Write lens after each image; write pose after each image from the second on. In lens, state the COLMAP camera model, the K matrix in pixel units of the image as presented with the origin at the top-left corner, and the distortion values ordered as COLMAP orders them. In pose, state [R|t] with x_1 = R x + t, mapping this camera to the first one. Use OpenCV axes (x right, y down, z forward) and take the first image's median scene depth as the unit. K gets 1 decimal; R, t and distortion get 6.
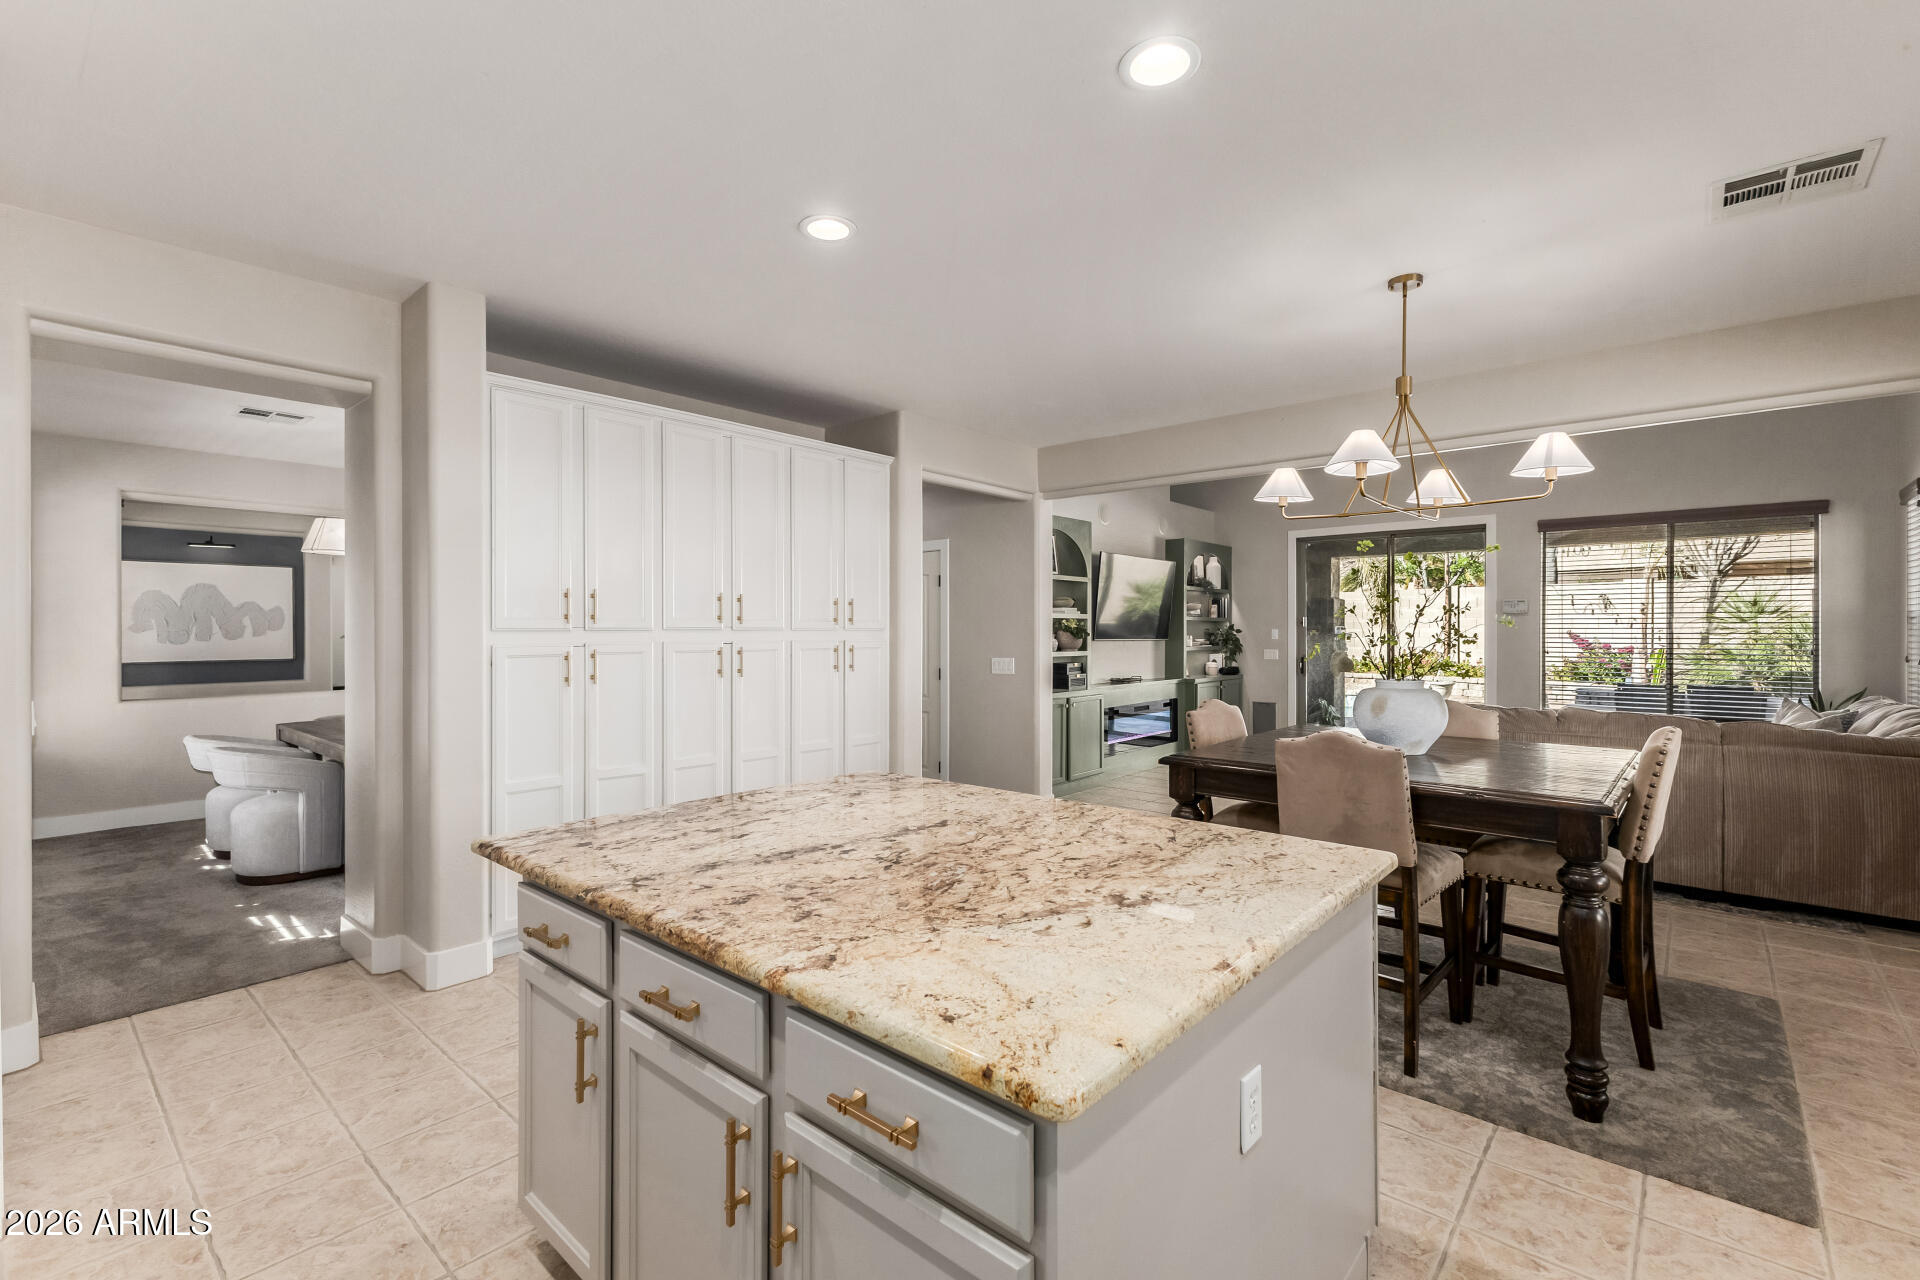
lens RADIAL K [[833.6, 0, 963.6], [0, 833.6, 644.2], [0, 0, 1]] dist [0.014470, 0.000047]
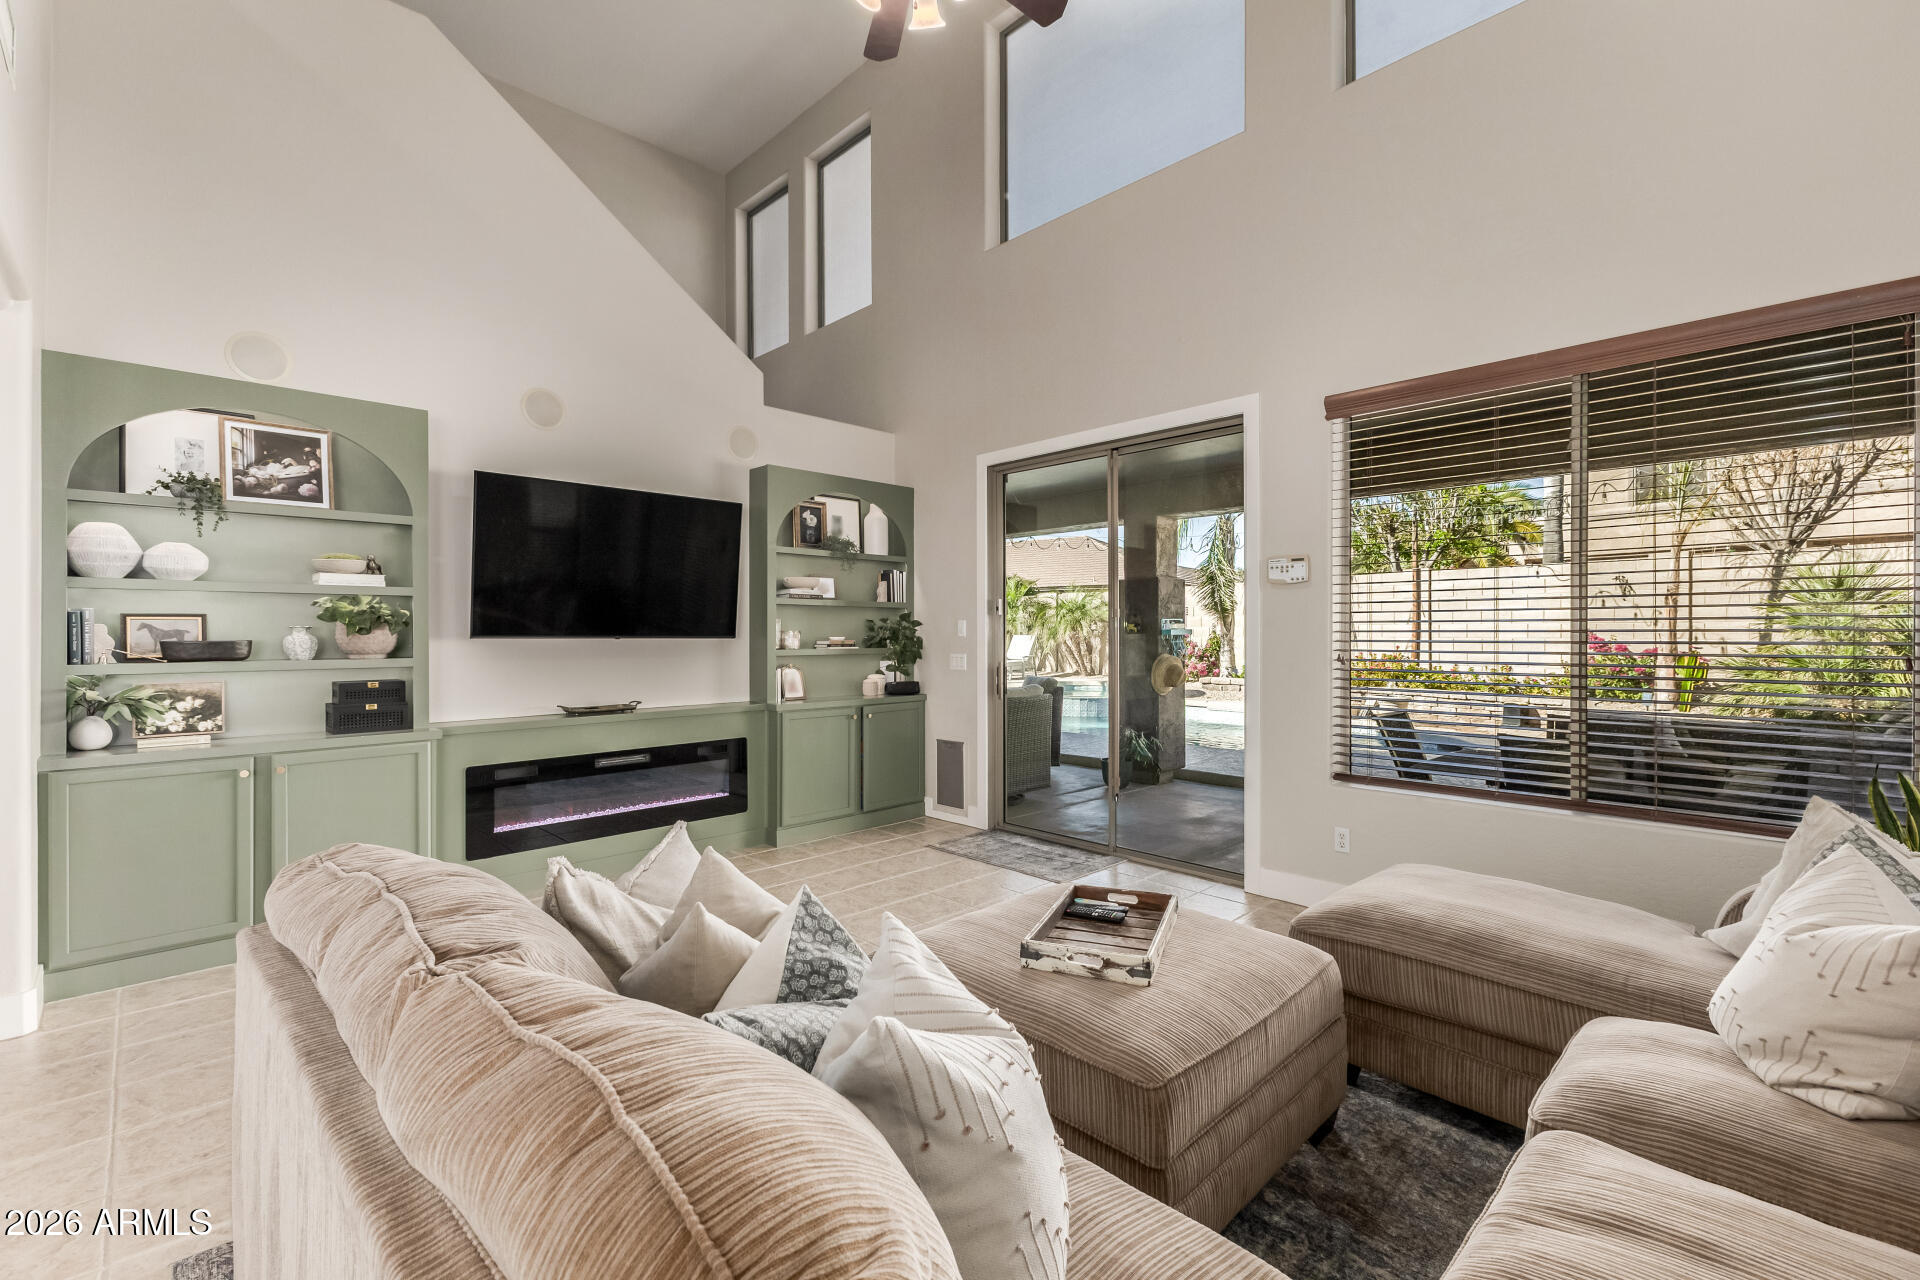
lens RADIAL K [[828.6, 0, 960.0], [0, 828.6, 640.0], [0, 0, 1]] dist [0.007177, 0.000016]
pose [[0.996730, -0.003688, -0.080716, 0.409006], [0.002863, 0.999943, -0.010333, 0.002434], [0.080750, 0.010068, 0.996684, 0.394666]]
